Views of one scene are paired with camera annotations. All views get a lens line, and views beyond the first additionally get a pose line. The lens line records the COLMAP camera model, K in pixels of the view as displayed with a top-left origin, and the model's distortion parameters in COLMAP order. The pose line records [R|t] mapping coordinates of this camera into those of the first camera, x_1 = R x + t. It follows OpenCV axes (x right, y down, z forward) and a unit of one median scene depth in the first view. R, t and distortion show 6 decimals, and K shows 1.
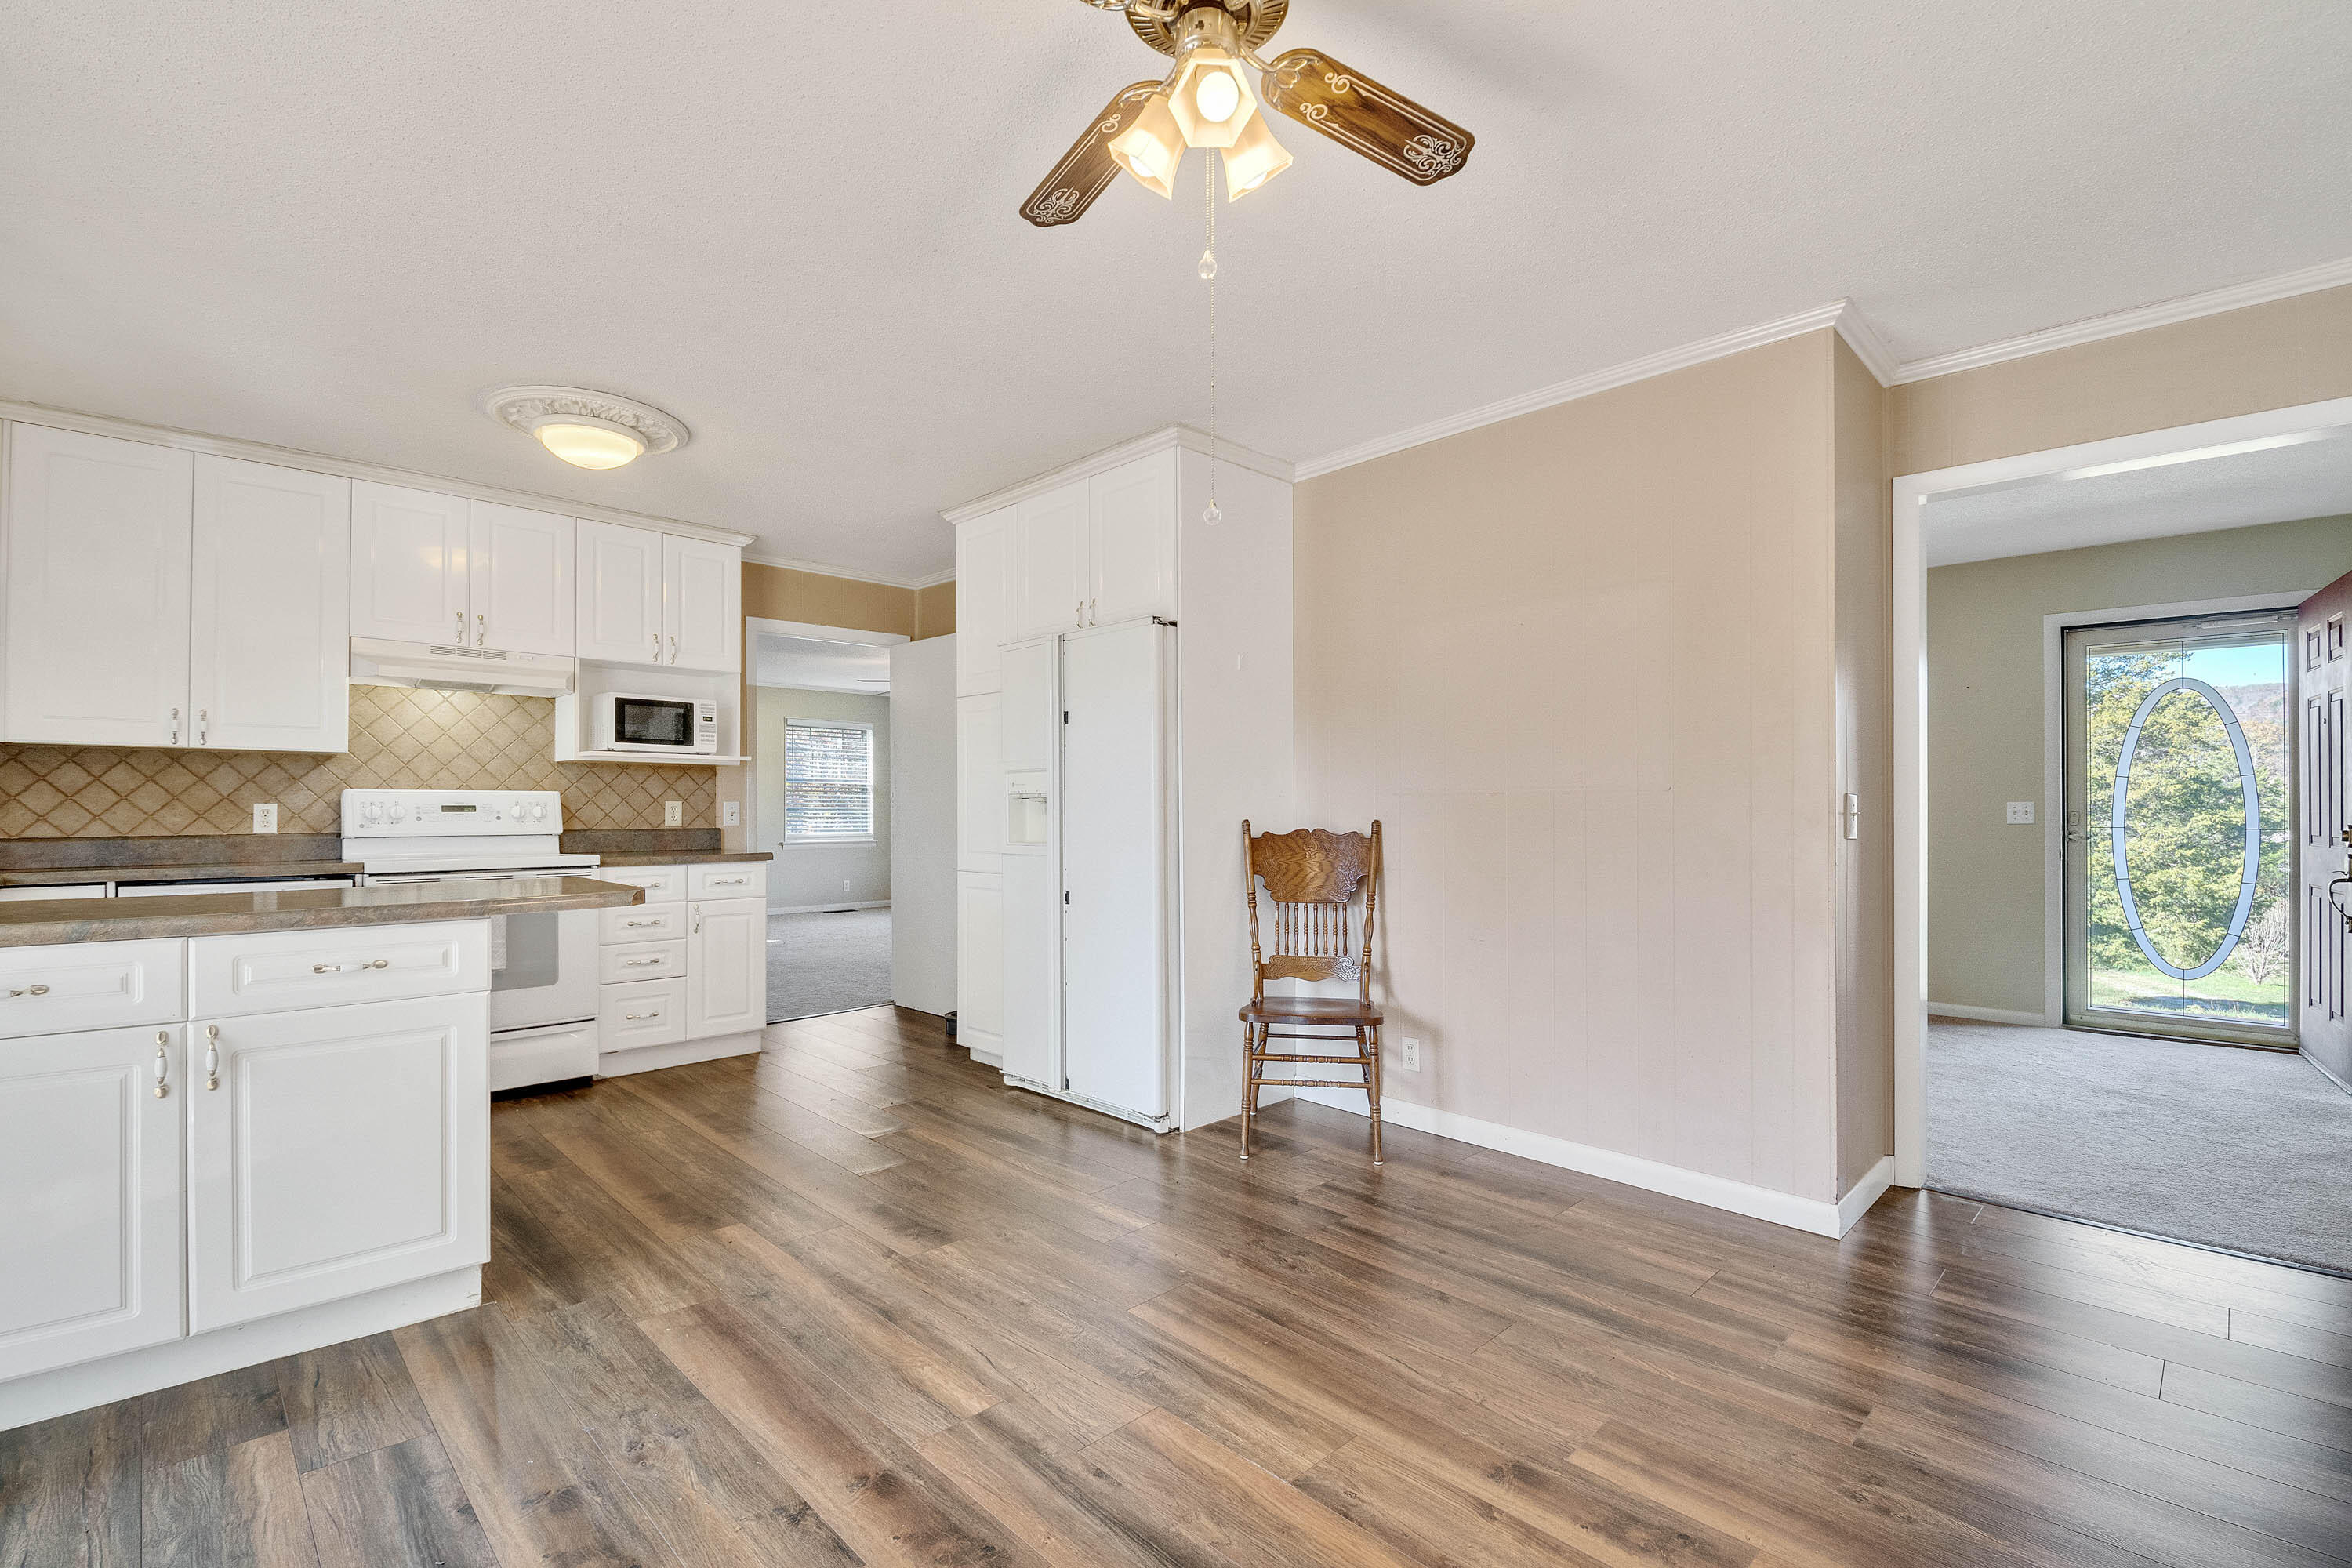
lens RADIAL K [[1044.1, 0, 1171.2], [0, 1044.1, 807.6], [0, 0, 1]] dist [0.041190, -0.032235]
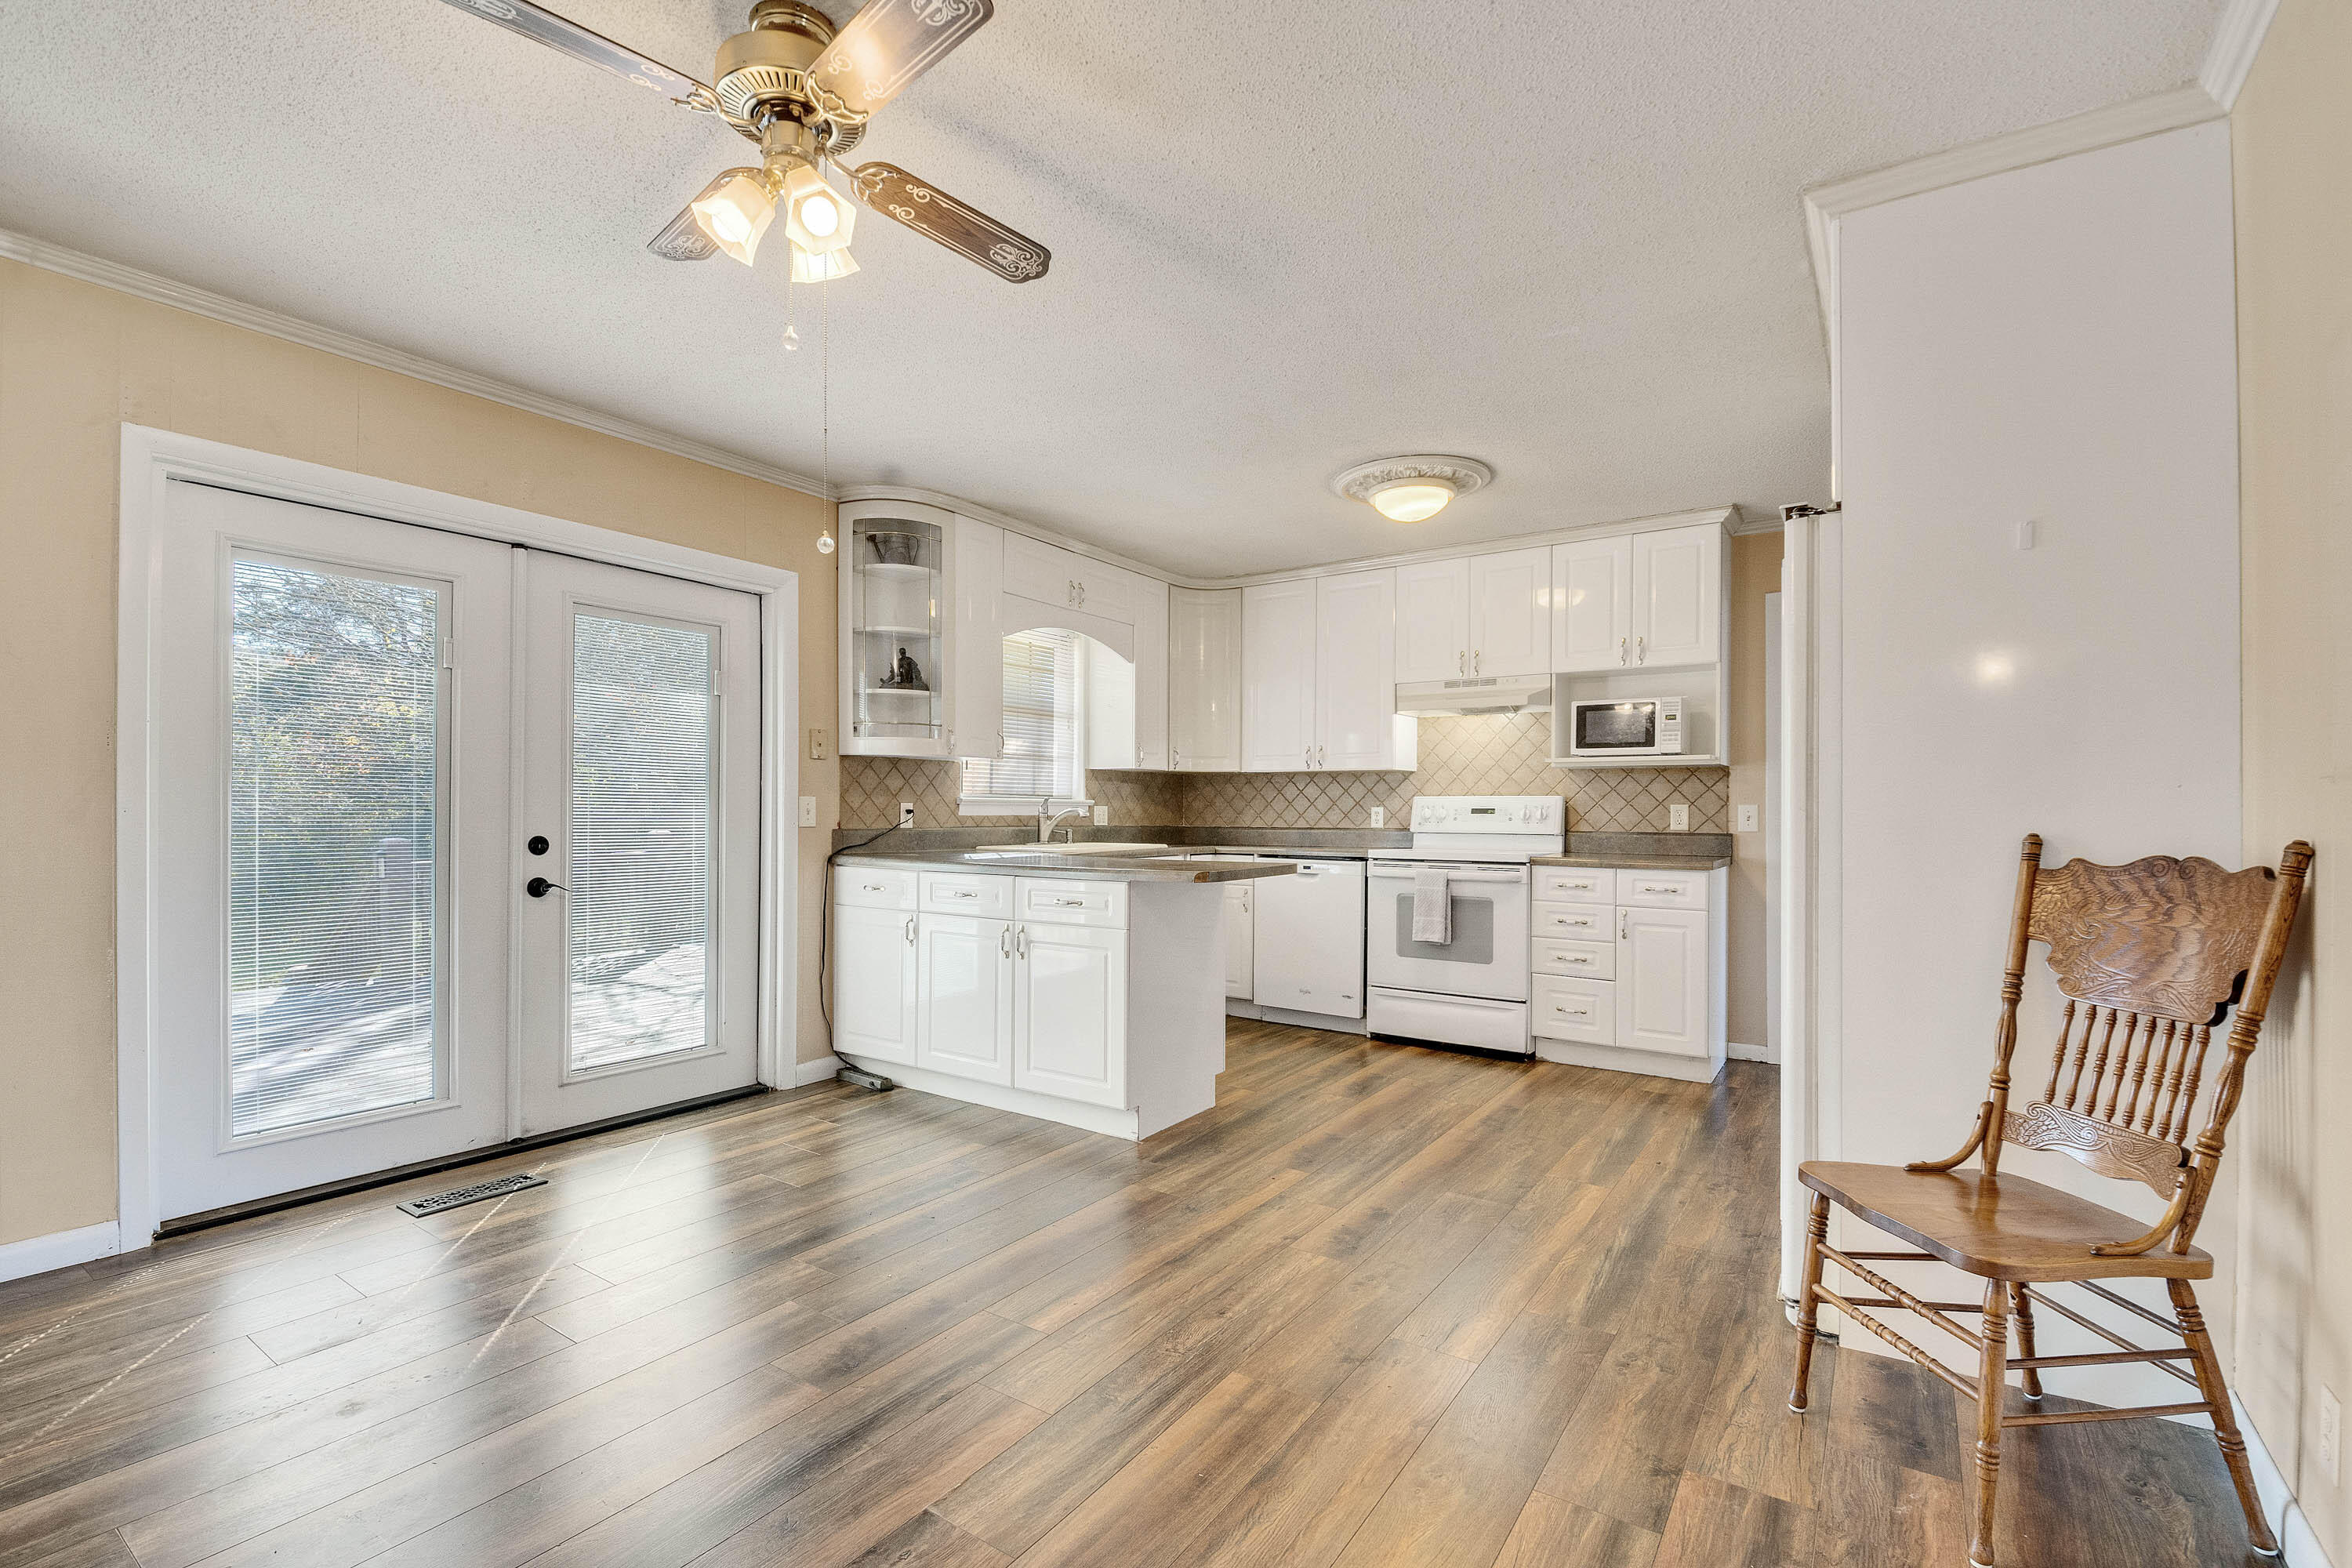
lens RADIAL K [[1044.1, 0, 1171.2], [0, 1044.1, 807.6], [0, 0, 1]] dist [0.041190, -0.032235]
pose [[0.190335, -0.001992, -0.981717, 0.485064], [-0.004642, 0.999985, -0.002929, 0.002327], [0.981708, 0.005115, 0.190323, 0.457053]]
